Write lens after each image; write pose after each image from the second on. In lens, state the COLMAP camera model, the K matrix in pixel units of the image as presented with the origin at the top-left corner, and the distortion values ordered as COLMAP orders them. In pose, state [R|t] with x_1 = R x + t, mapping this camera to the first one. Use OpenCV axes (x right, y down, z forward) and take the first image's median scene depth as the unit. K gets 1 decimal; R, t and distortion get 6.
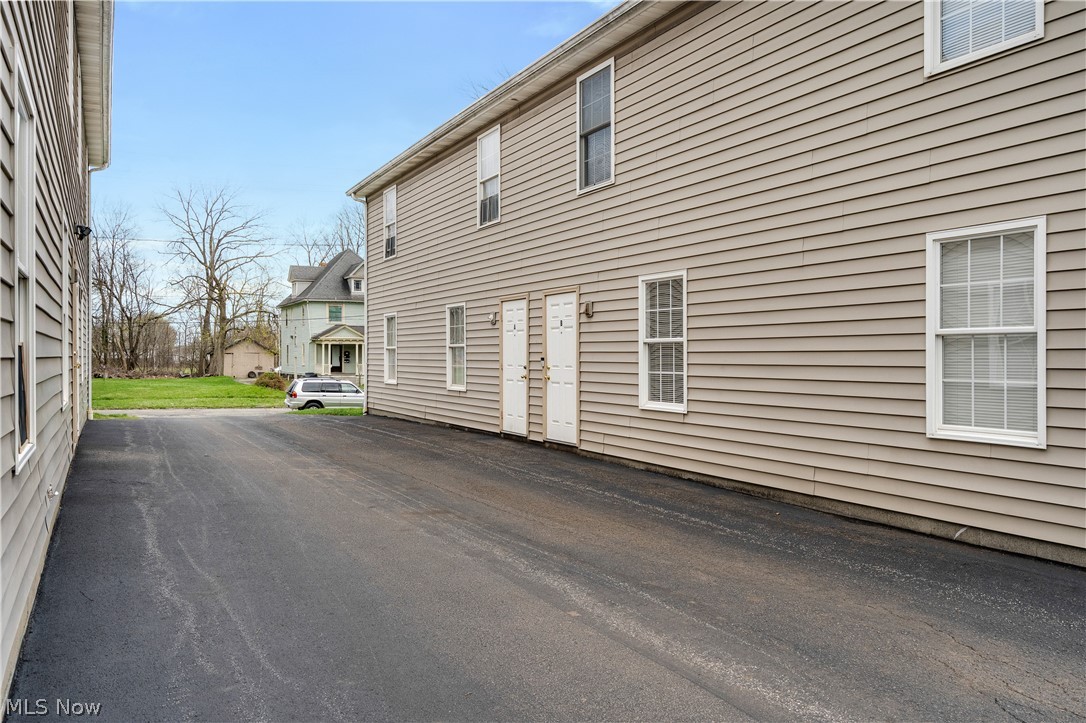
lens RADIAL K [[849.5, 0, 531.0], [0, 849.5, 359.3], [0, 0, 1]] dist [-0.000504, -0.003653]
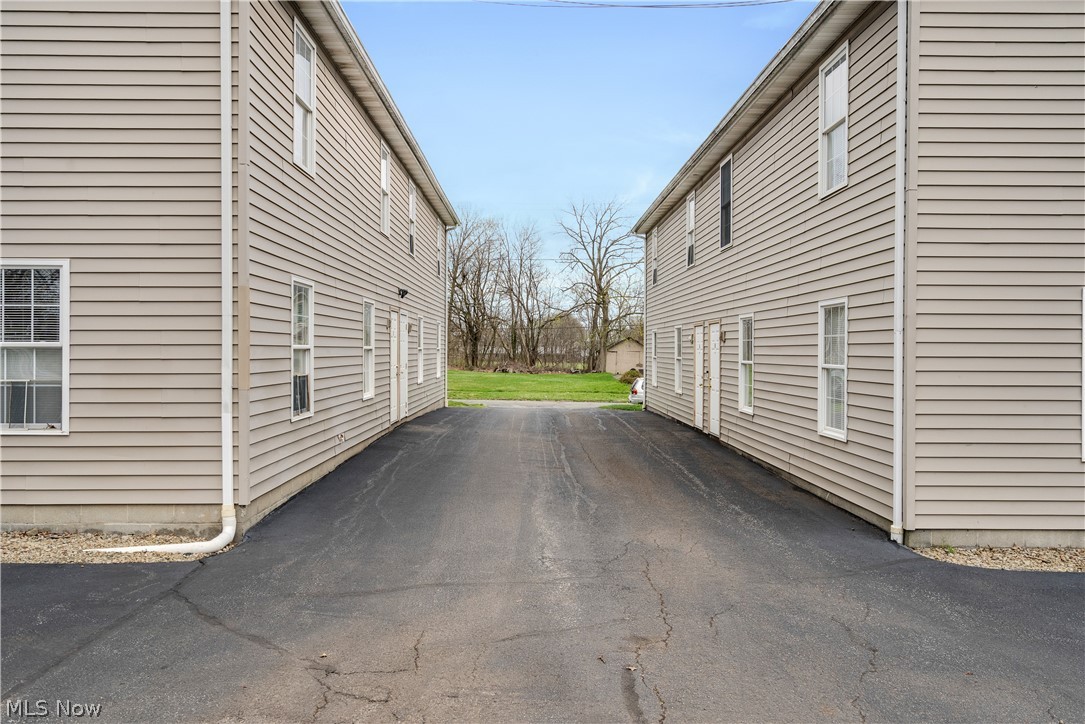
lens RADIAL K [[870.7, 0, 541.3], [0, 870.7, 348.4], [0, 0, 1]] dist [-0.002482, -0.001755]
pose [[0.898306, 0.005383, -0.439338, 0.406452], [-0.008962, 0.999941, -0.006073, -0.028383], [0.439280, 0.009393, 0.898301, -0.363238]]
